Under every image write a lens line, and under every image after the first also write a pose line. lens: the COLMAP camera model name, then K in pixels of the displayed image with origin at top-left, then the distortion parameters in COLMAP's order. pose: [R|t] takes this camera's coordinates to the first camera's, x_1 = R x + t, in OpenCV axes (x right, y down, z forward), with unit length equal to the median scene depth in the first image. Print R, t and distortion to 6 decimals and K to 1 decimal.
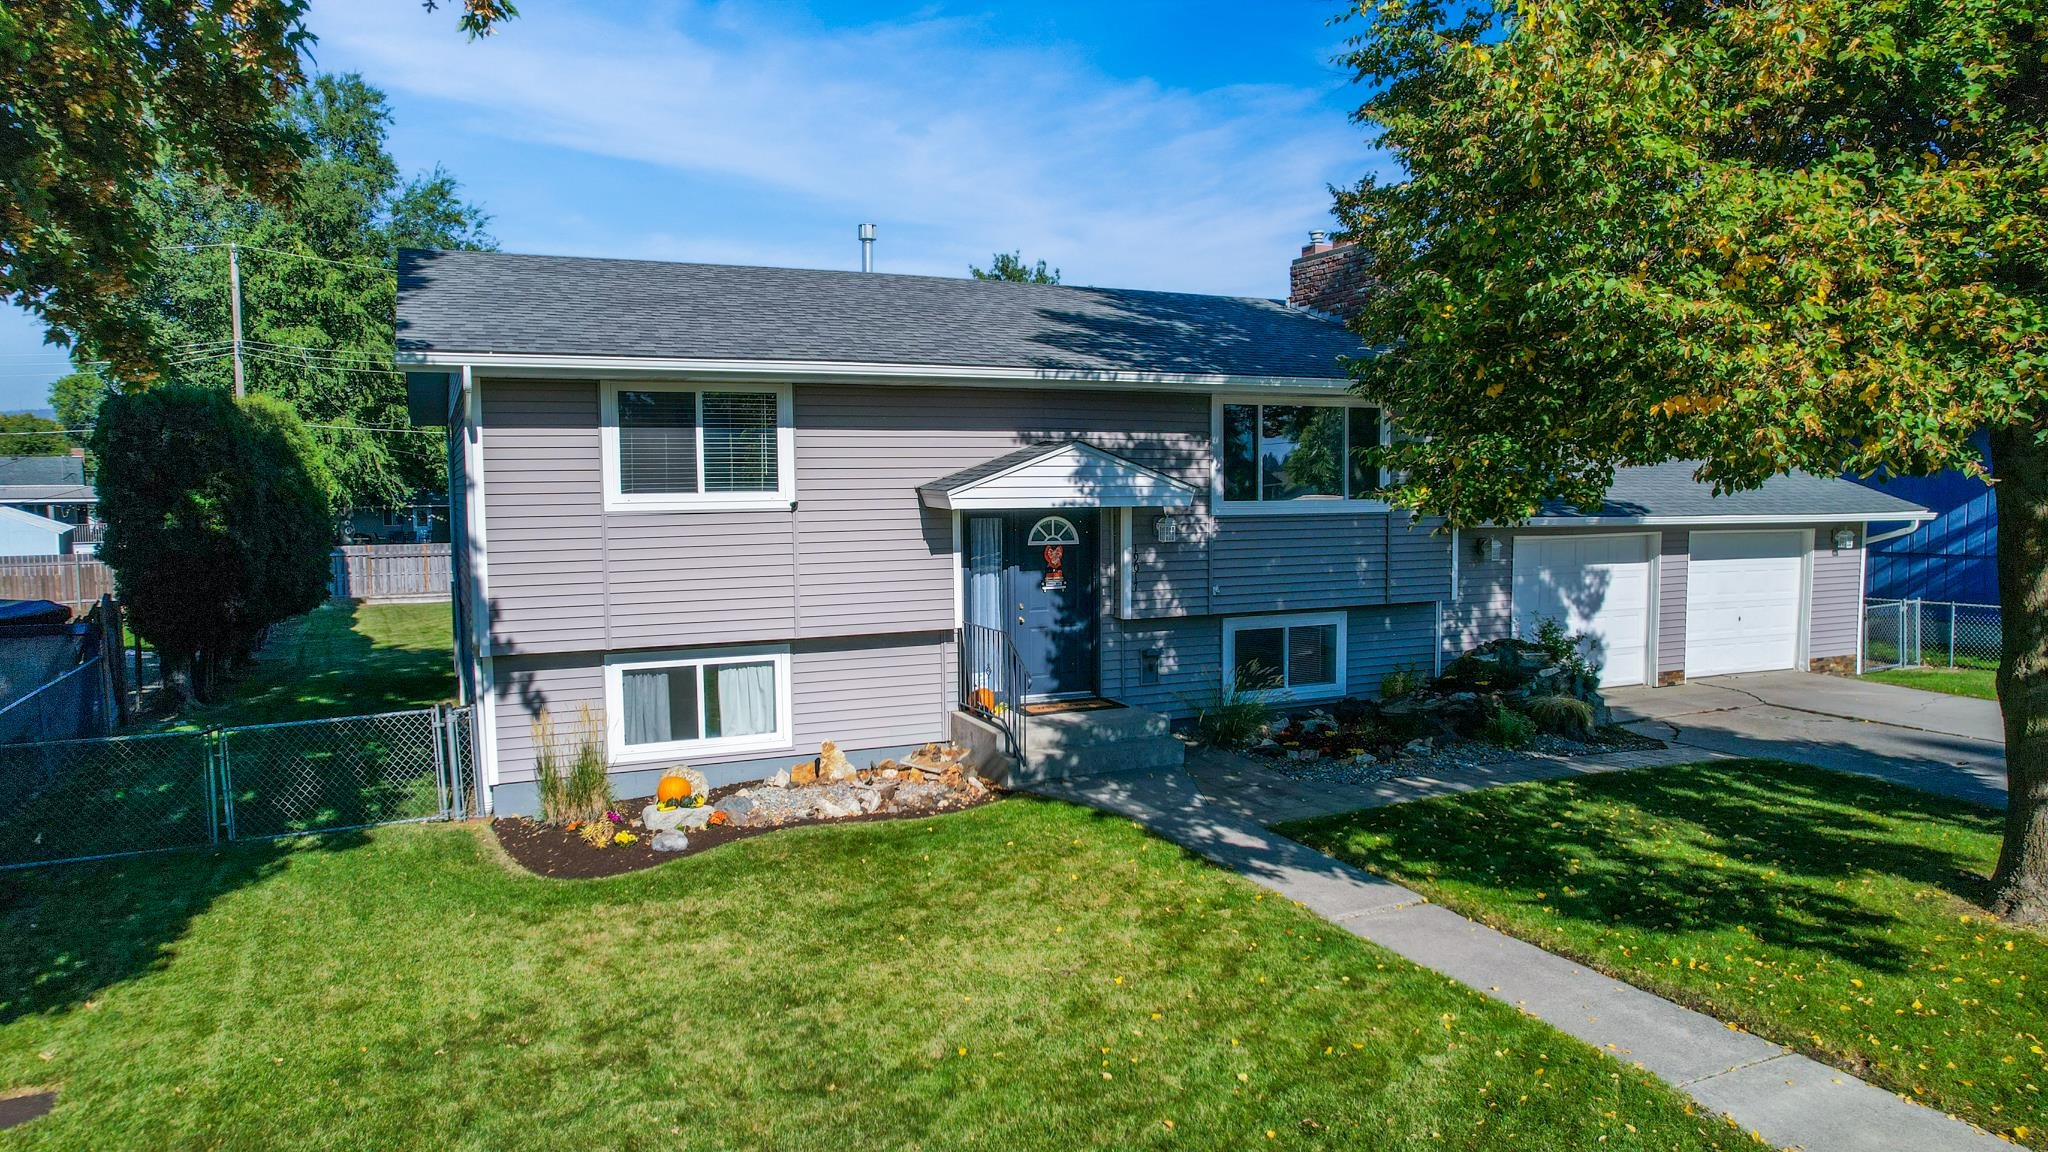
lens RADIAL K [[1299.2, 0, 1021.4], [0, 1299.2, 606.4], [0, 0, 1]] dist [-0.086907, 0.076407]
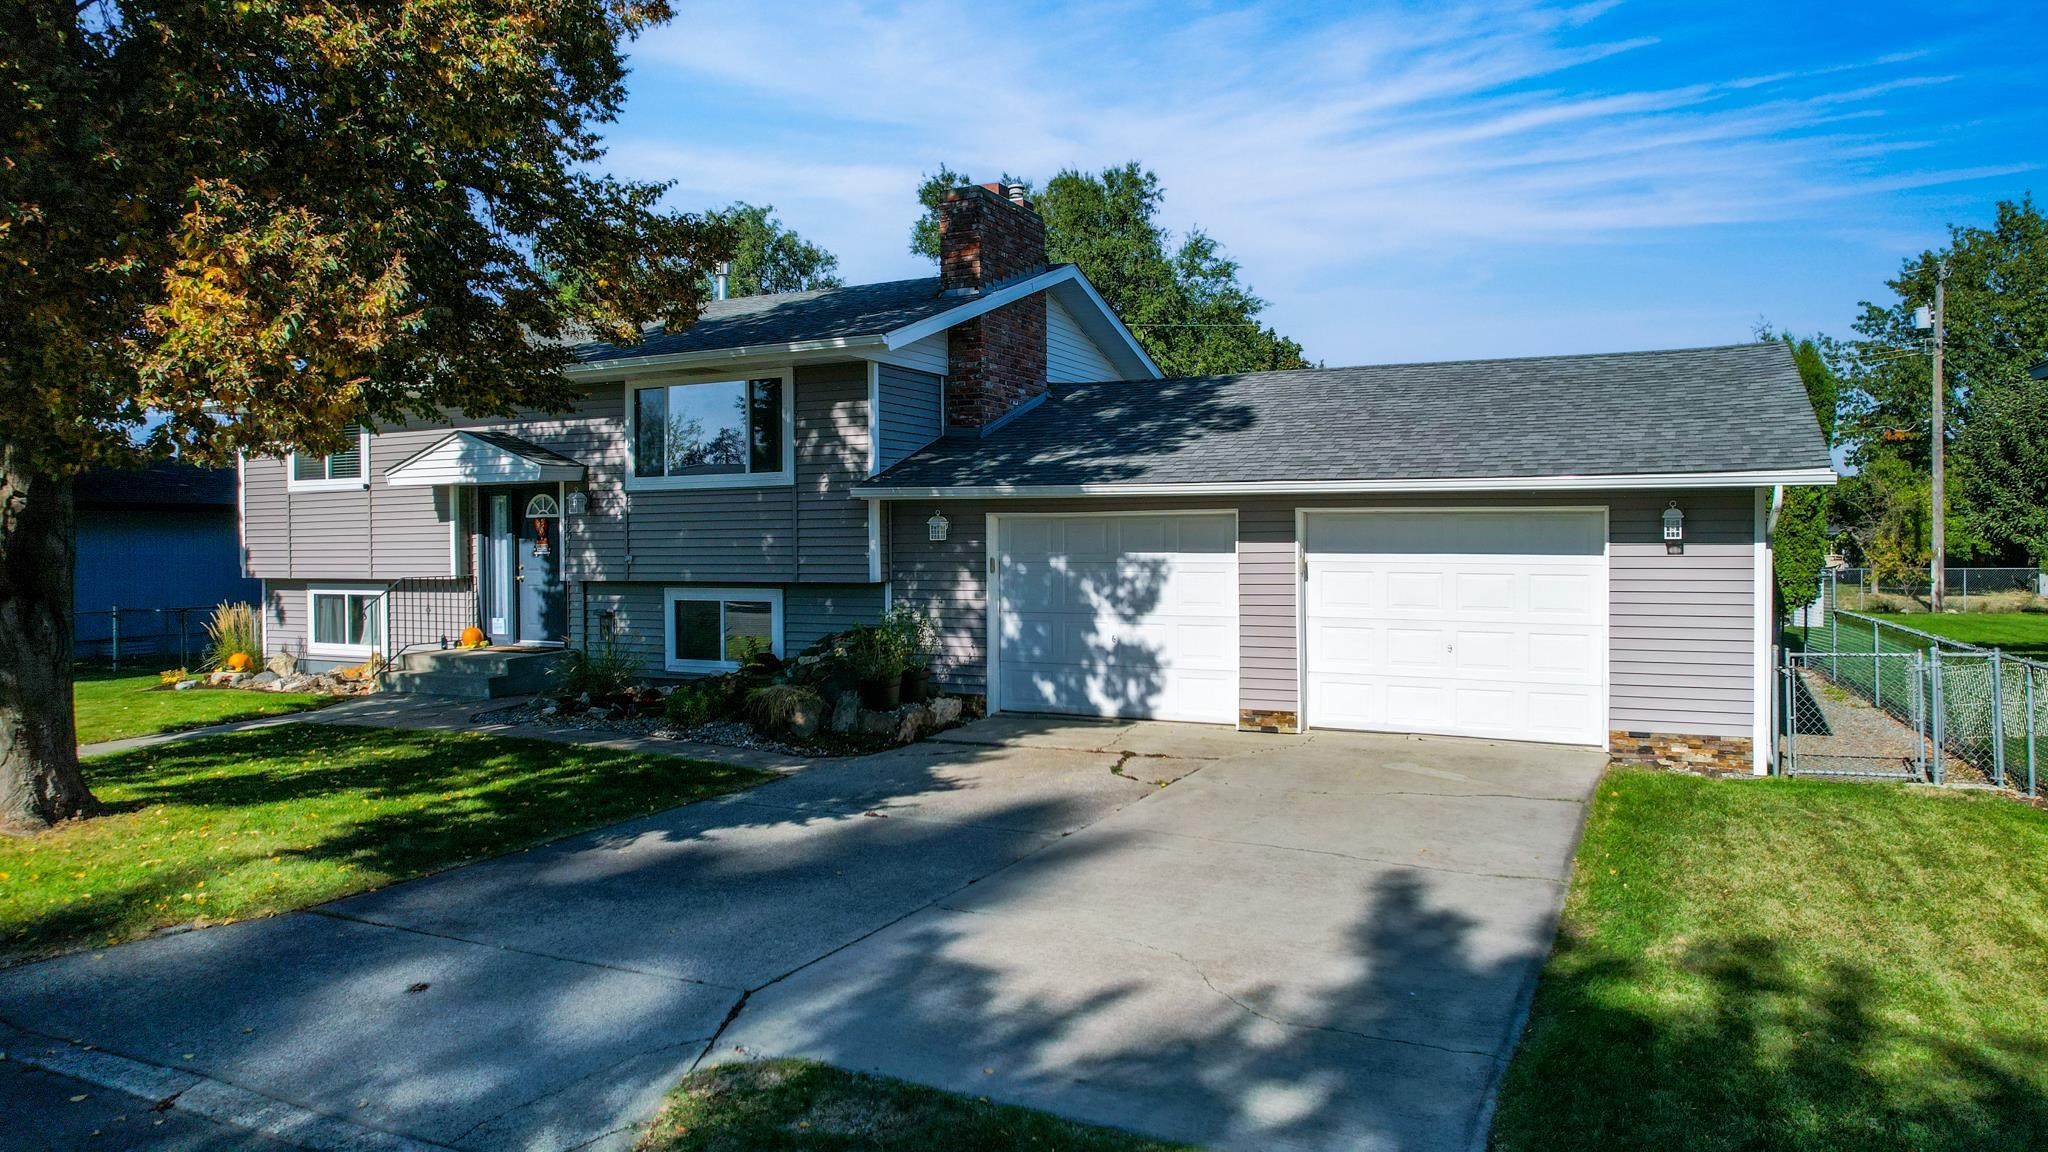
lens RADIAL K [[1259.2, 0, 1031.5], [0, 1259.2, 570.8], [0, 0, 1]] dist [-0.001535, 0.000013]
pose [[0.641723, 0.025616, -0.766509, 1.188675], [-0.064290, 0.997721, -0.020480, -0.002955], [0.764237, 0.062421, 0.641907, 0.581512]]
